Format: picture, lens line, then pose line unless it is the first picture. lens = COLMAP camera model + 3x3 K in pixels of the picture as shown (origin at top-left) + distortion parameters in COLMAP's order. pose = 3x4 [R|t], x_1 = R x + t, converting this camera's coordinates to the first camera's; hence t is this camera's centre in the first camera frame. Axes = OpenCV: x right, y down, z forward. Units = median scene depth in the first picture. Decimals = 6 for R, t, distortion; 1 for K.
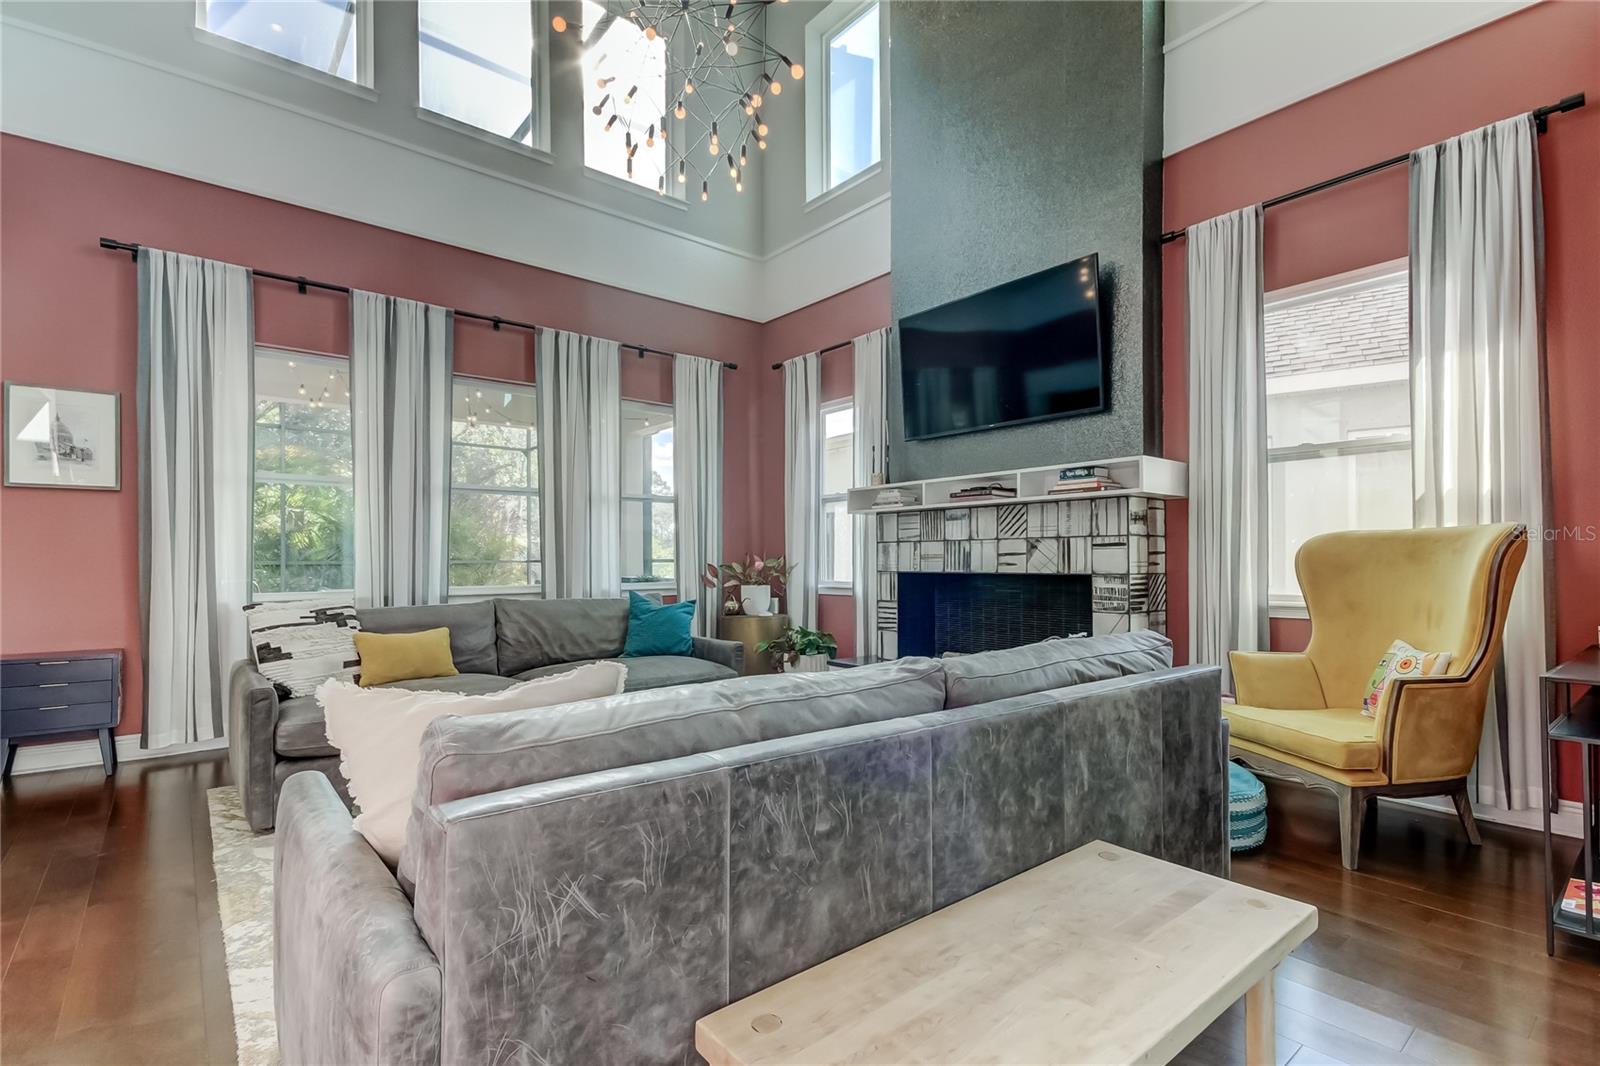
lens RADIAL K [[764.4, 0, 791.0], [0, 764.4, 548.8], [0, 0, 1]] dist [0.021155, -0.002371]
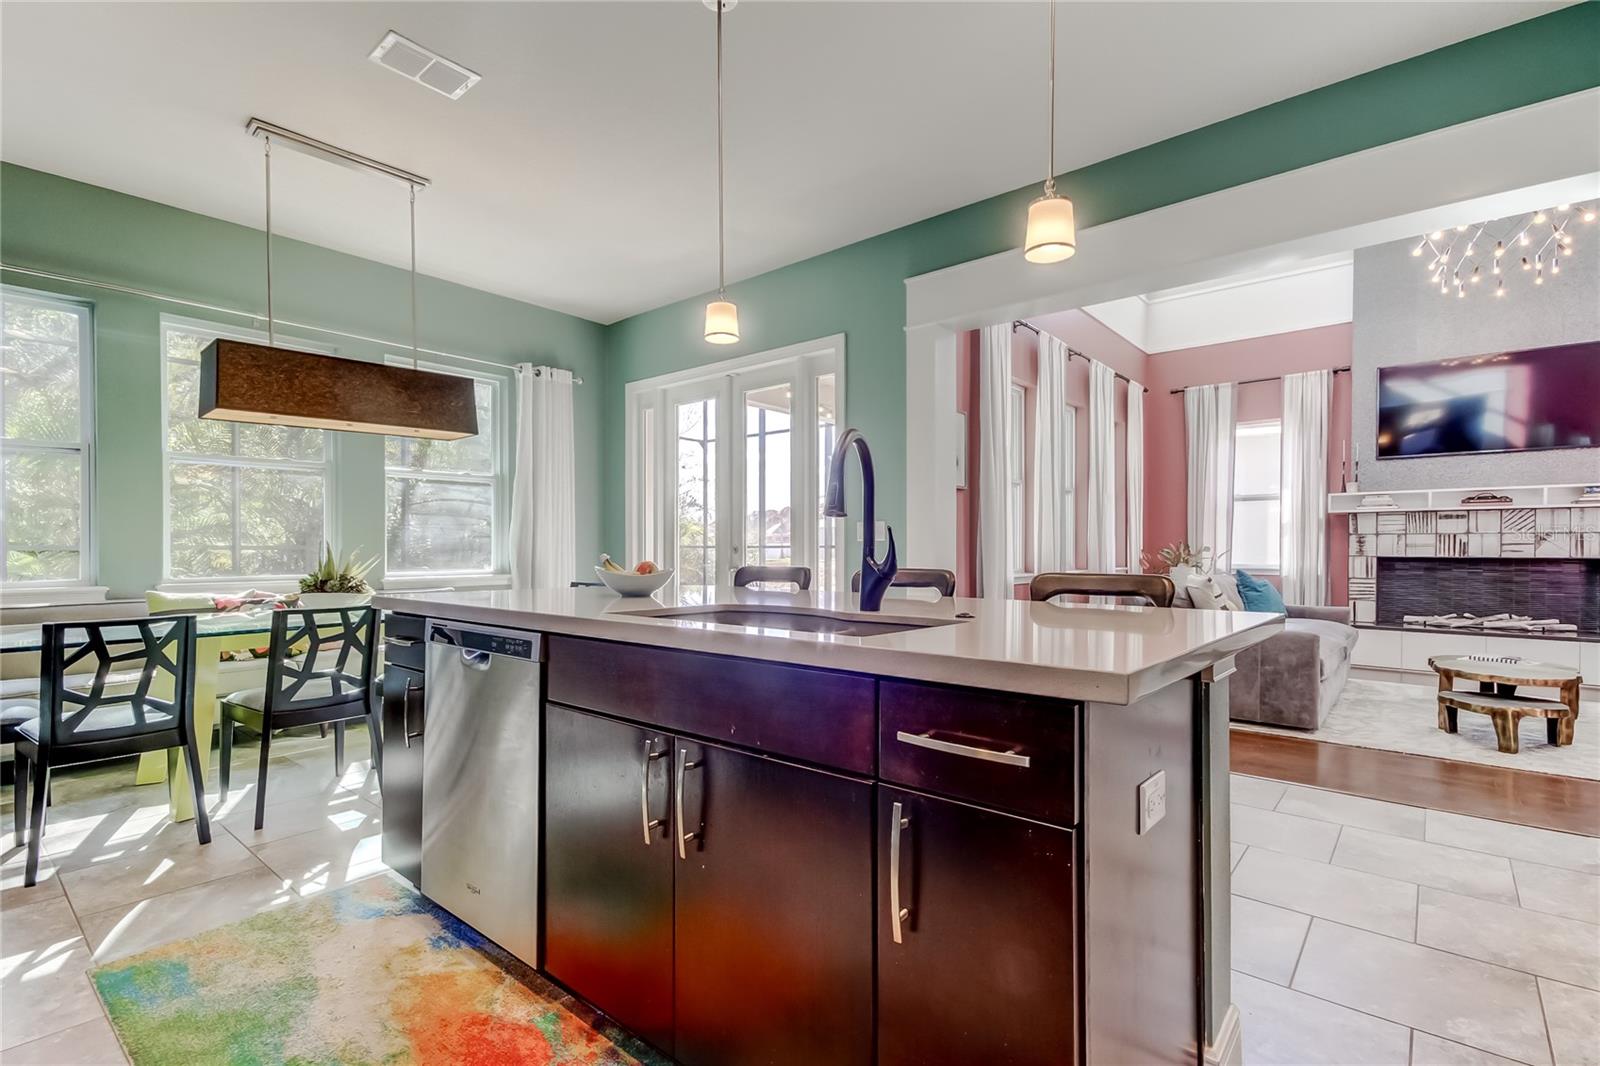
lens RADIAL K [[764.4, 0, 789.3], [0, 764.4, 544.5], [0, 0, 1]] dist [0.021155, -0.002371]
pose [[0.976282, 0.003318, 0.216476, -1.370170], [-0.006827, 0.999857, 0.015466, -0.005615], [-0.216394, -0.016577, 0.976165, -0.120819]]
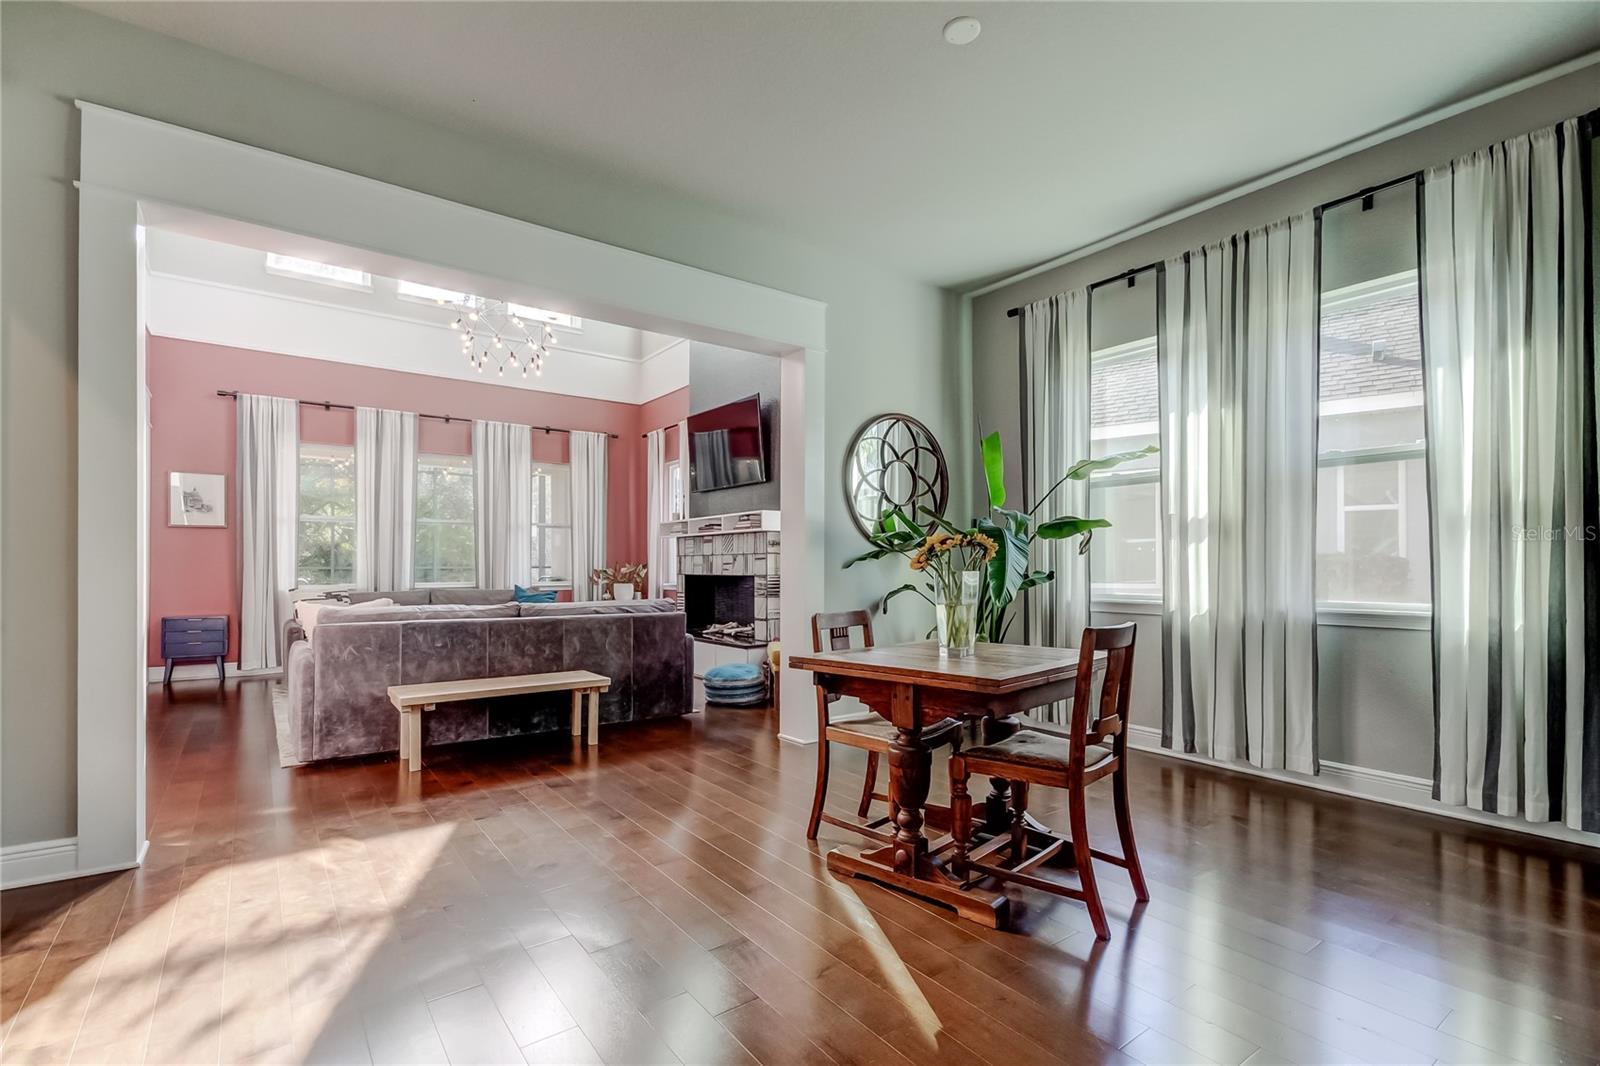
lens RADIAL K [[764.4, 0, 797.3], [0, 764.4, 553.5], [0, 0, 1]] dist [0.021155, -0.002371]
pose [[0.998282, 0.001272, -0.058571, 0.551383], [-0.001423, 0.999996, -0.002551, -0.011785], [0.058567, 0.002630, 0.998280, -0.698848]]
